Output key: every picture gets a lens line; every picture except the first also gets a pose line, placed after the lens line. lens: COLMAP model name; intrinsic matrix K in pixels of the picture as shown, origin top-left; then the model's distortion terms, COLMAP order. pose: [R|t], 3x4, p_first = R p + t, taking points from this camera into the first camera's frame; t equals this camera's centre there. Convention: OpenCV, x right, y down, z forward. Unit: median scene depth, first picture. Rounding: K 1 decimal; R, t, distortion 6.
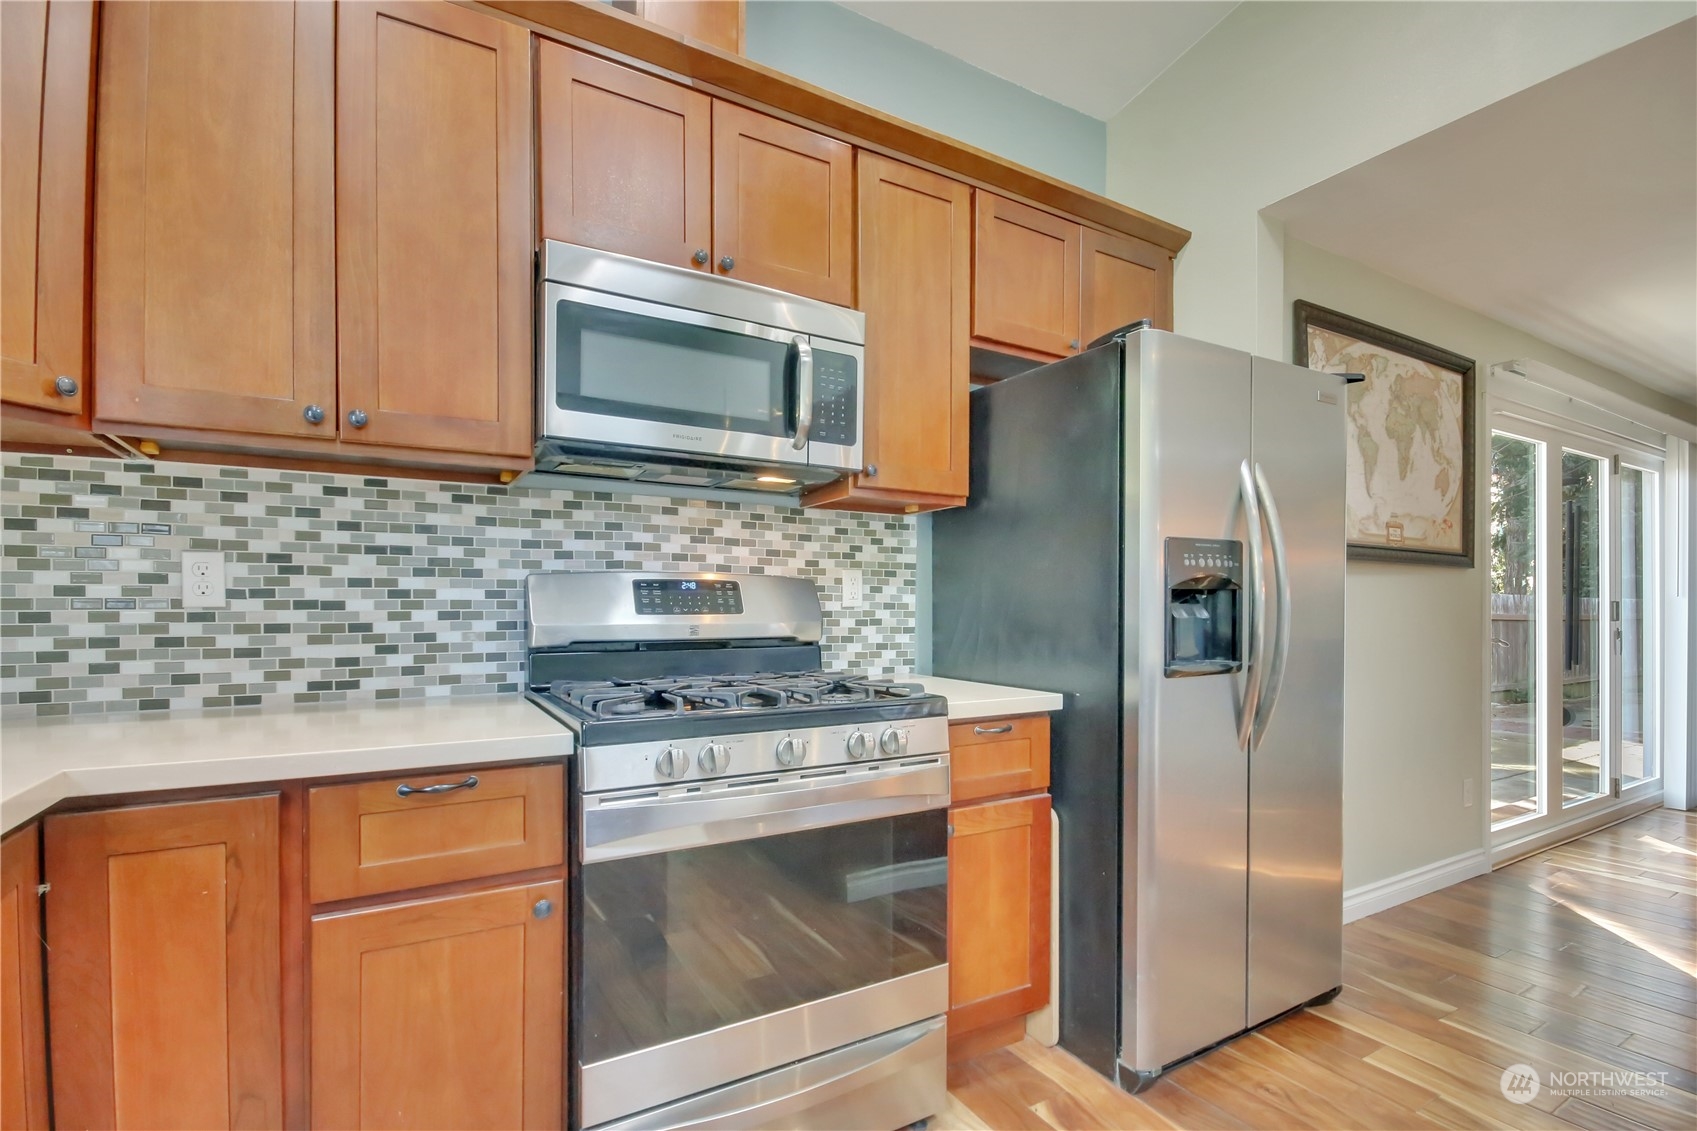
lens RADIAL K [[786.6, 0, 846.9], [0, 786.6, 605.4], [0, 0, 1]] dist [-0.000858, -0.000044]
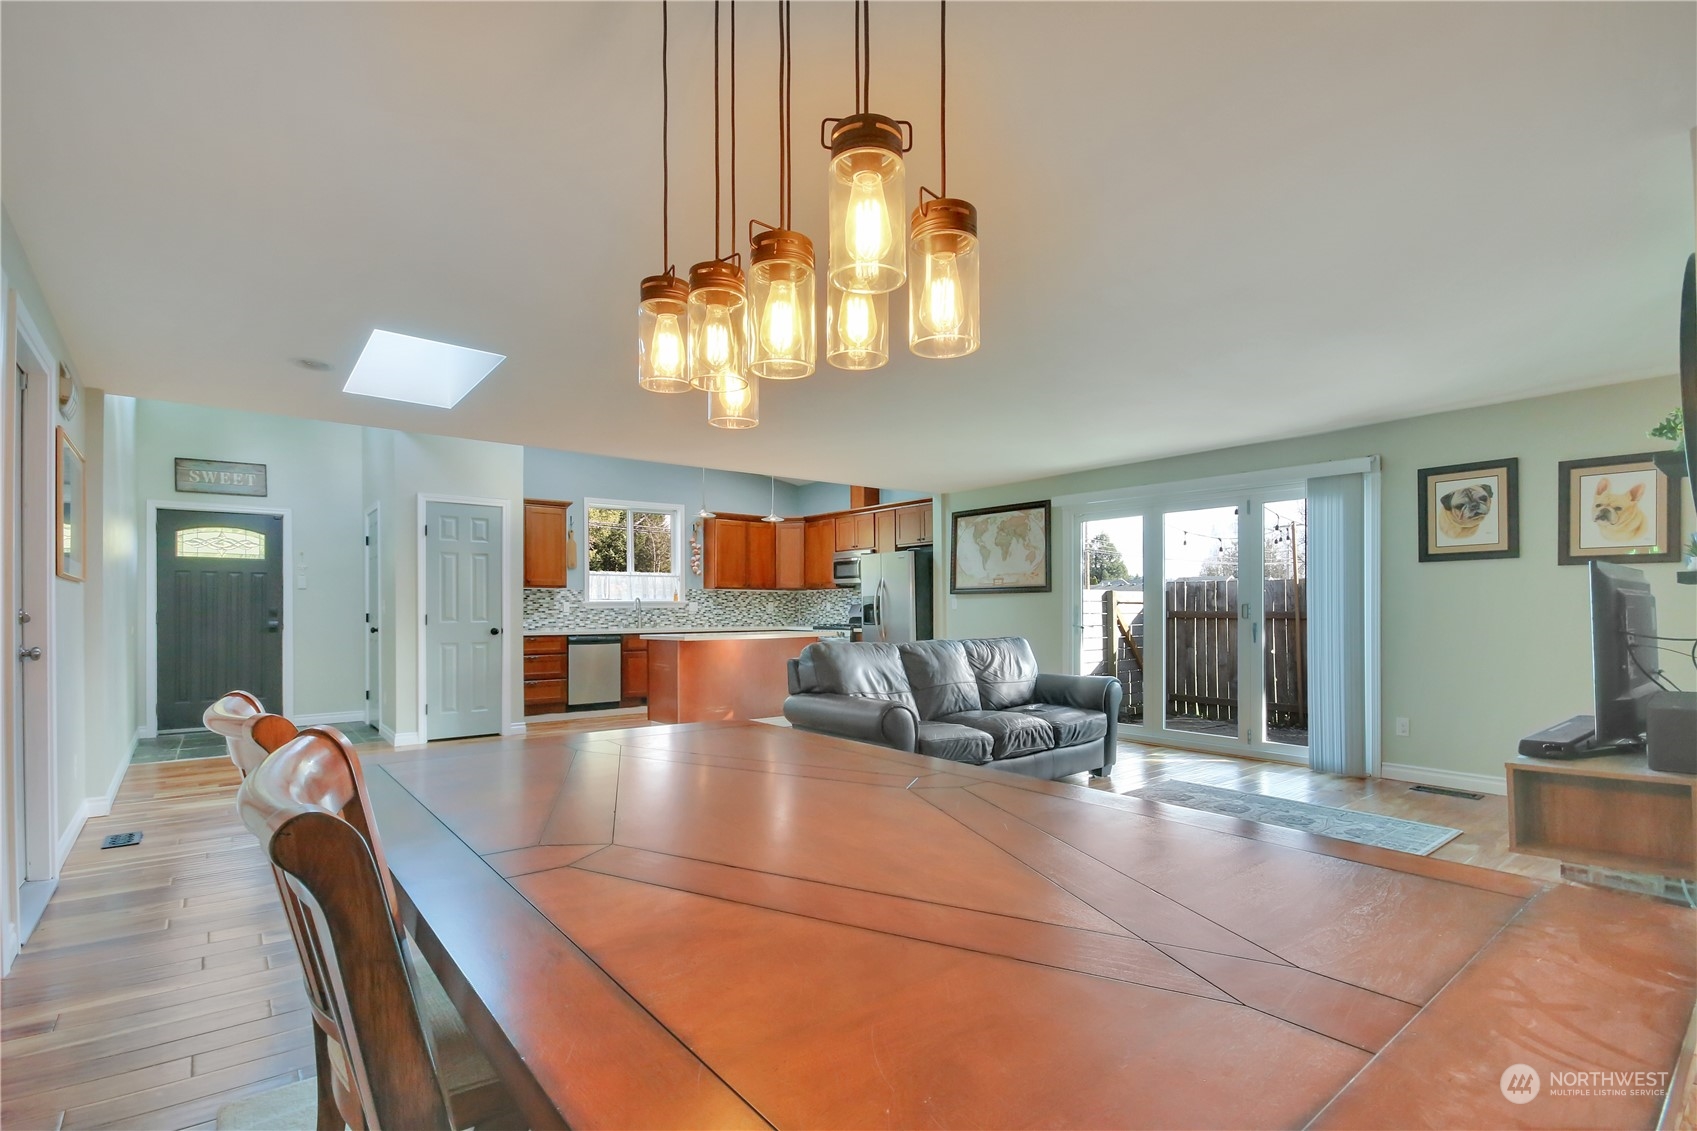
lens RADIAL K [[790.3, 0, 848.1], [0, 790.3, 607.8], [0, 0, 1]] dist [0.002495, 0.000339]
pose [[0.139532, -0.005188, -0.990204, 5.098500], [0.006415, 0.999970, -0.004335, 0.006889], [0.990197, -0.005747, 0.139561, 0.191143]]
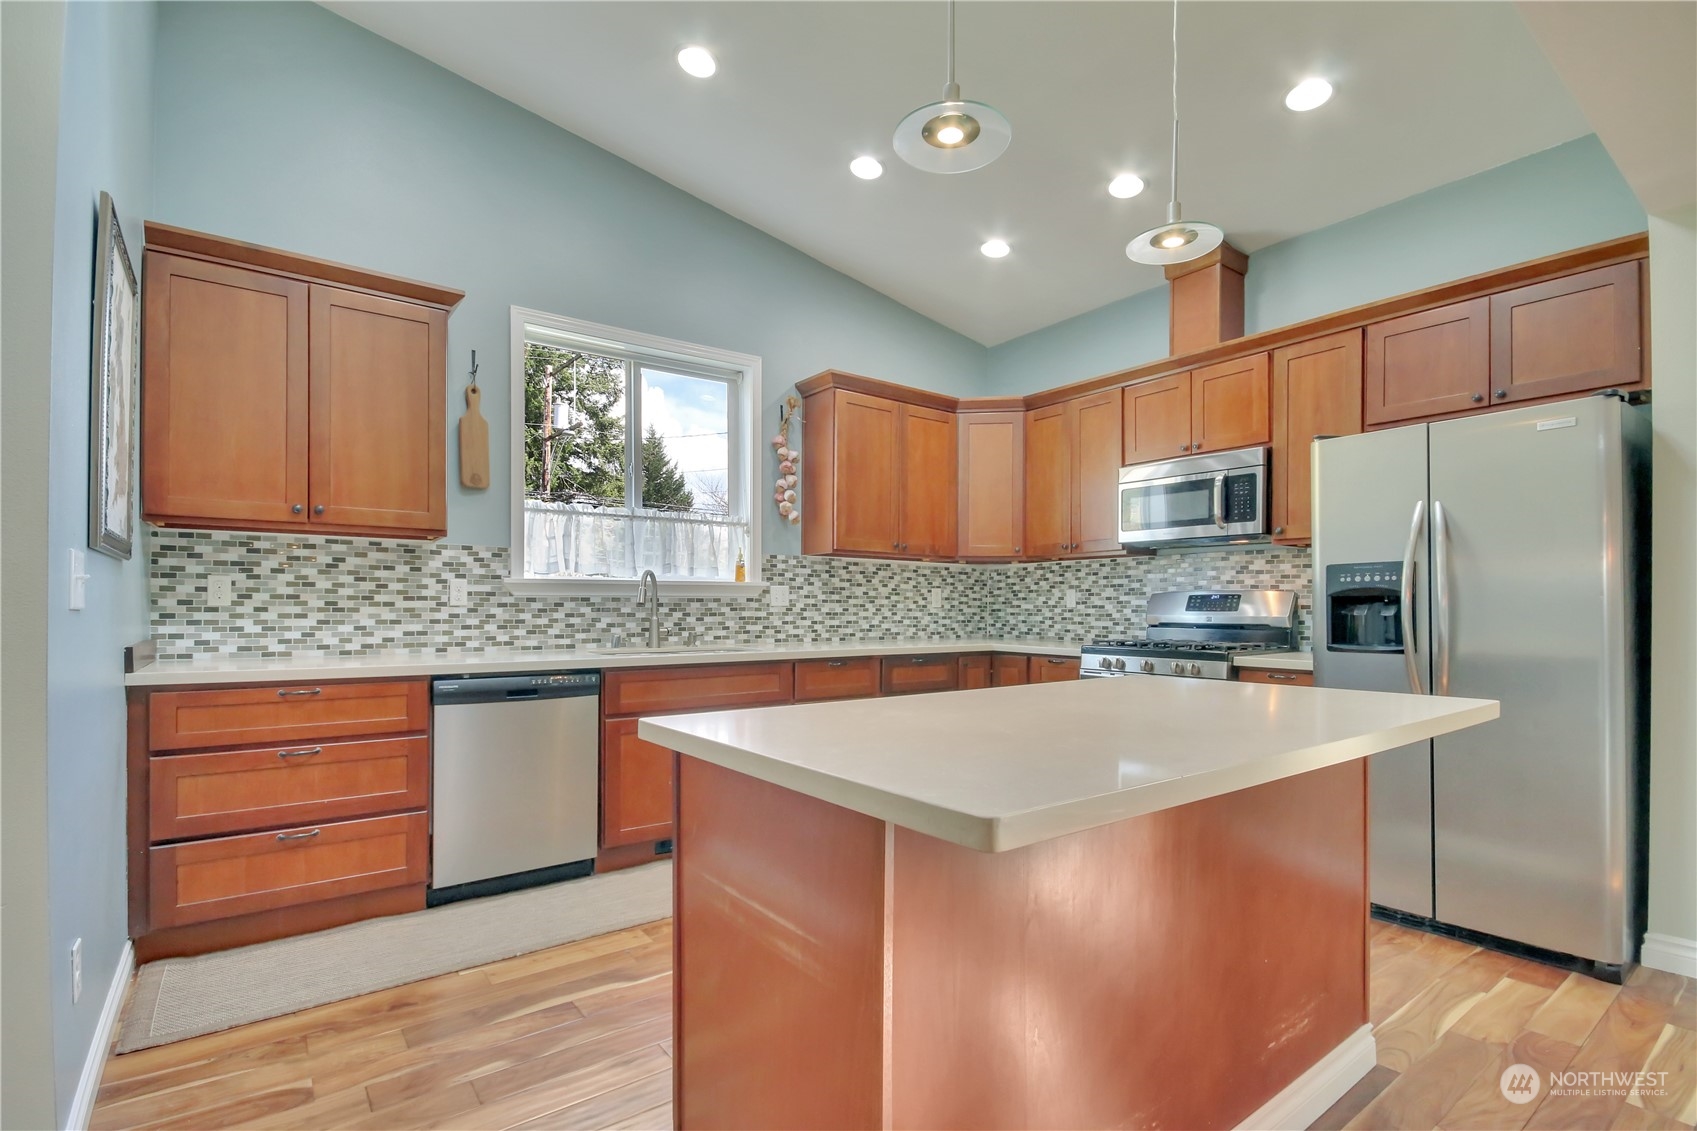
lens RADIAL K [[790.3, 0, 848.1], [0, 790.3, 607.8], [0, 0, 1]] dist [0.002495, 0.000339]
pose [[0.109554, -0.000072, -0.993981, 1.839235], [-0.001989, 0.999998, -0.000292, 0.004963], [0.993979, 0.002009, 0.109553, -0.166705]]
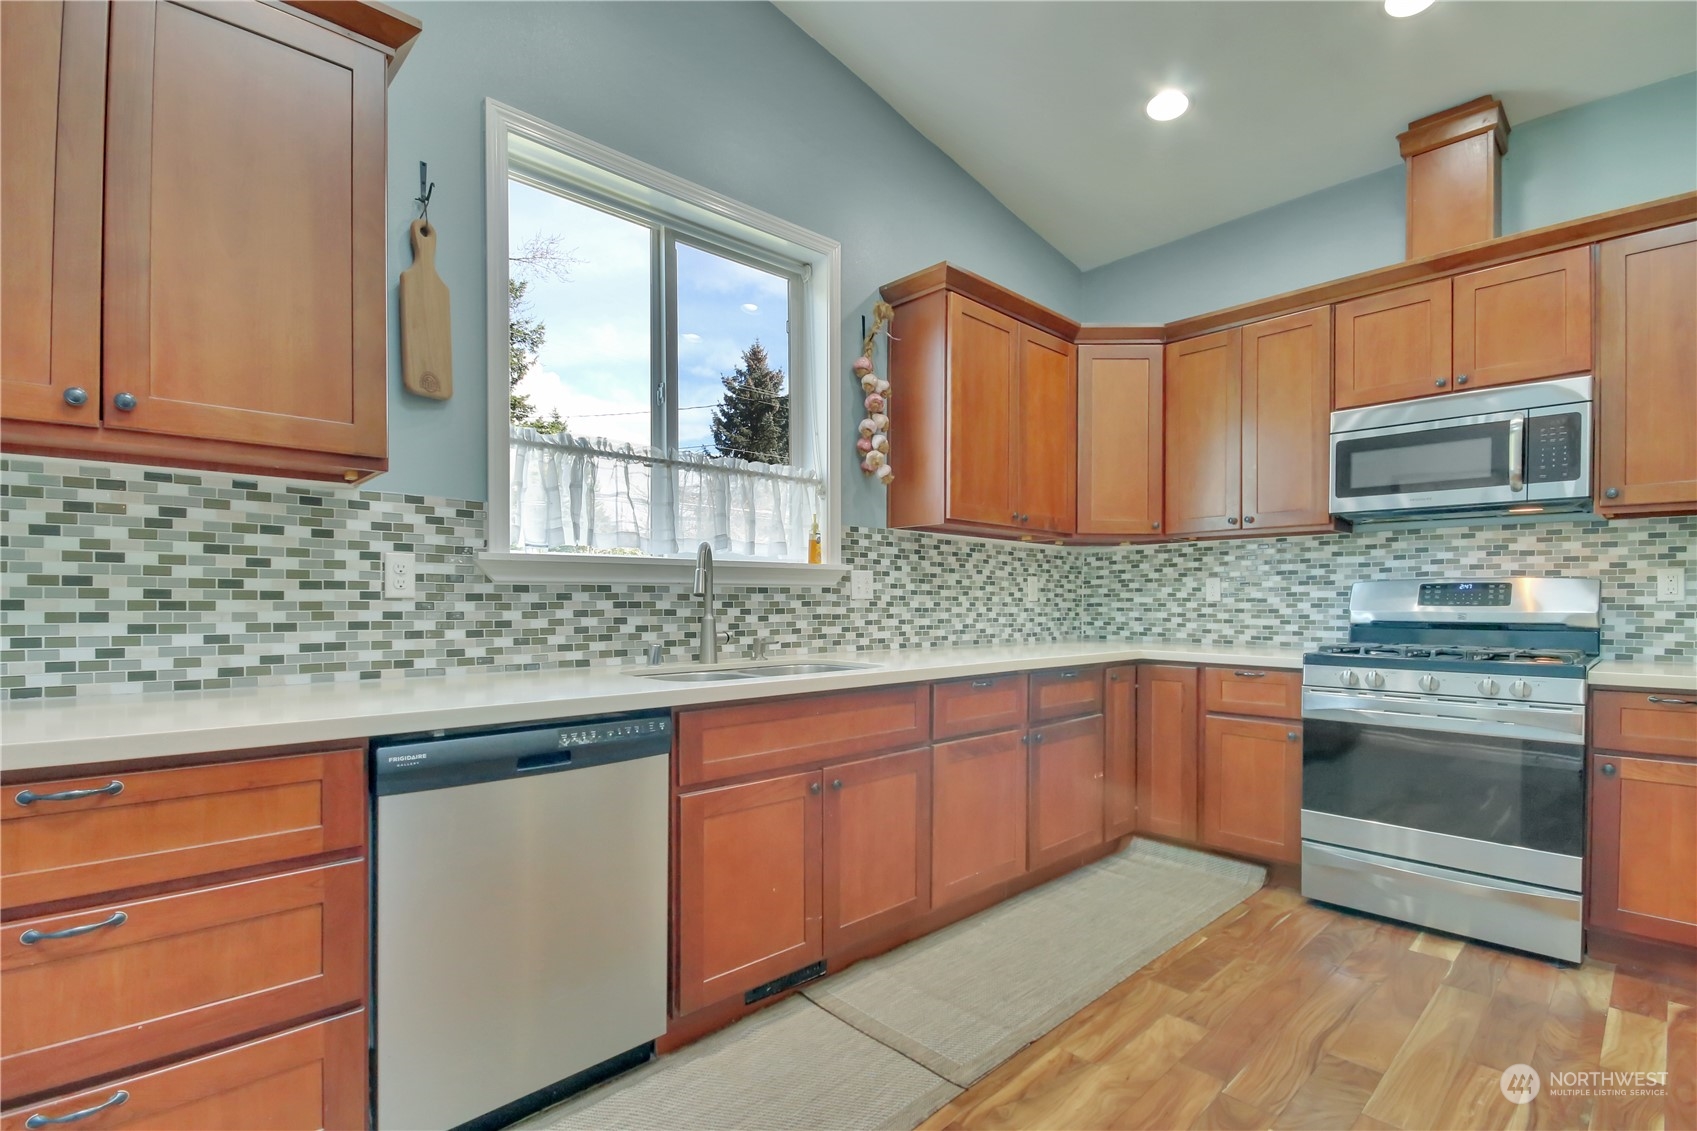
lens RADIAL K [[790.3, 0, 848.1], [0, 790.3, 607.8], [0, 0, 1]] dist [0.002495, 0.000339]
pose [[0.225753, 0.006573, -0.974162, 1.080141], [-0.001122, 0.999978, 0.006488, 0.006938], [0.974184, -0.000371, 0.225755, -0.522756]]
